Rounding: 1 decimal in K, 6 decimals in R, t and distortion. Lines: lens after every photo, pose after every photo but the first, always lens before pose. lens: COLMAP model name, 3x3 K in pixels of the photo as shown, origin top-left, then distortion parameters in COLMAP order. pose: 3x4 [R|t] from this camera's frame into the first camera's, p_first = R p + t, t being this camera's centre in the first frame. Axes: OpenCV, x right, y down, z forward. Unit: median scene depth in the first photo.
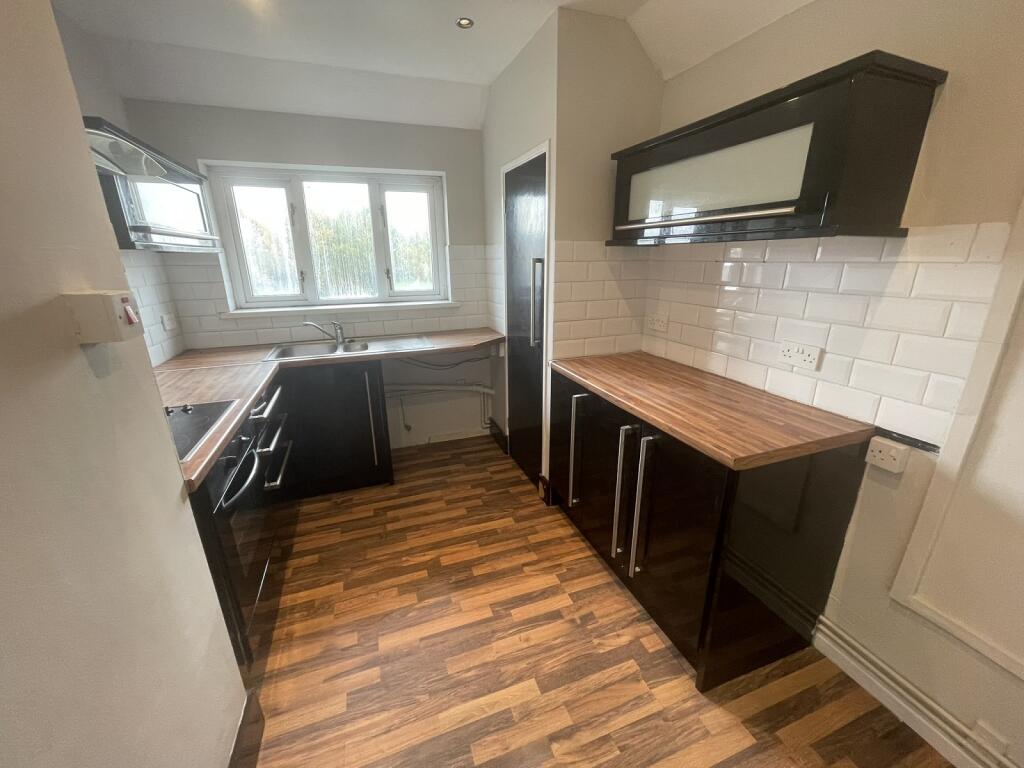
lens RADIAL K [[412.2, 0, 515.0], [0, 412.2, 383.0], [0, 0, 1]] dist [-0.000292, -0.000033]
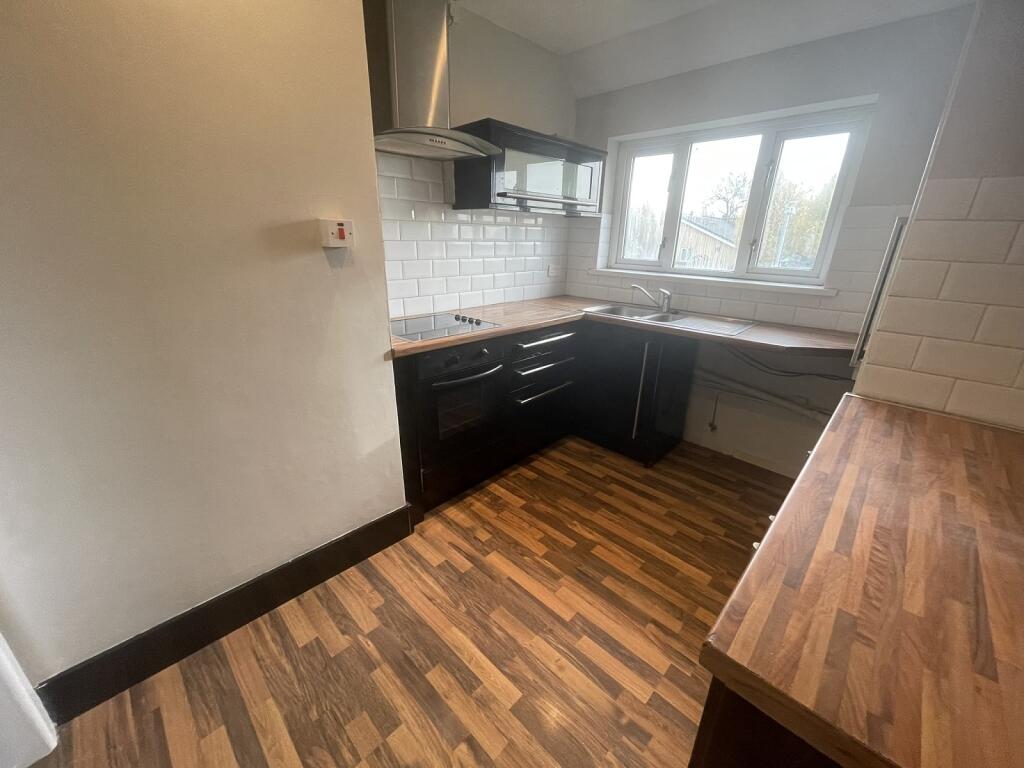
lens RADIAL K [[412.2, 0, 510.3], [0, 412.2, 383.6], [0, 0, 1]] dist [-0.000292, -0.000033]
pose [[0.435179, 0.326806, -0.838938, 0.442321], [-0.292172, 0.932630, 0.211746, -0.061885], [0.851619, 0.152967, 0.501345, 0.349688]]
